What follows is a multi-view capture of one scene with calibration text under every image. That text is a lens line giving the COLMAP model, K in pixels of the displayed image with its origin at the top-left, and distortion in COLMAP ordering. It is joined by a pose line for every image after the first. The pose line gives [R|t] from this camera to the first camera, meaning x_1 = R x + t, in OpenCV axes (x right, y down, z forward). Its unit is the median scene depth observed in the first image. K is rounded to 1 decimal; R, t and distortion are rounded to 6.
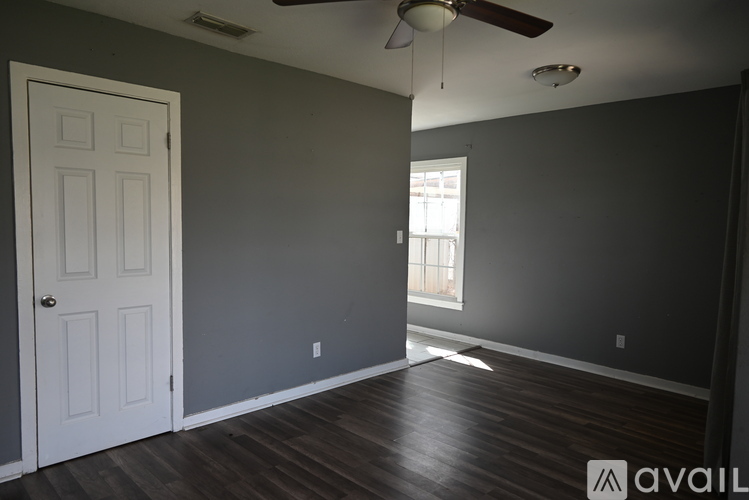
lens RADIAL K [[511.6, 0, 374.5], [0, 511.6, 250.0], [0, 0, 1]] dist [0.002656, 0.004435]
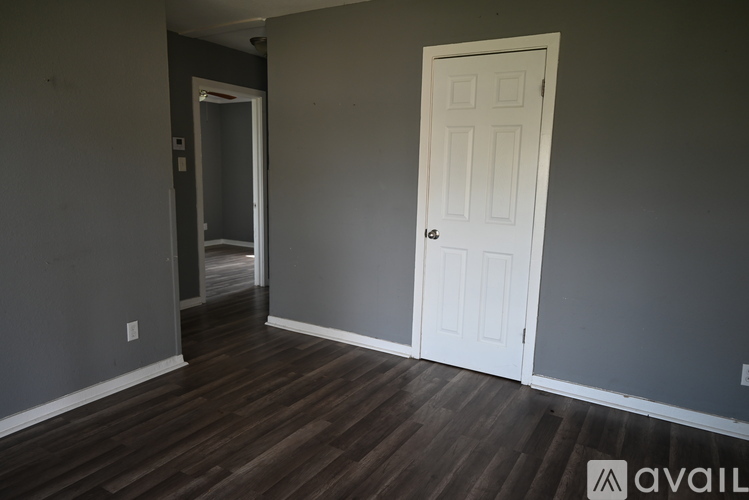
lens RADIAL K [[511.6, 0, 374.5], [0, 511.6, 250.0], [0, 0, 1]] dist [0.002656, 0.004435]
pose [[0.254430, 0.148482, -0.955625, 0.392107], [-0.082993, 0.987850, 0.131393, -0.011445], [0.963524, 0.045880, 0.263661, 0.377067]]
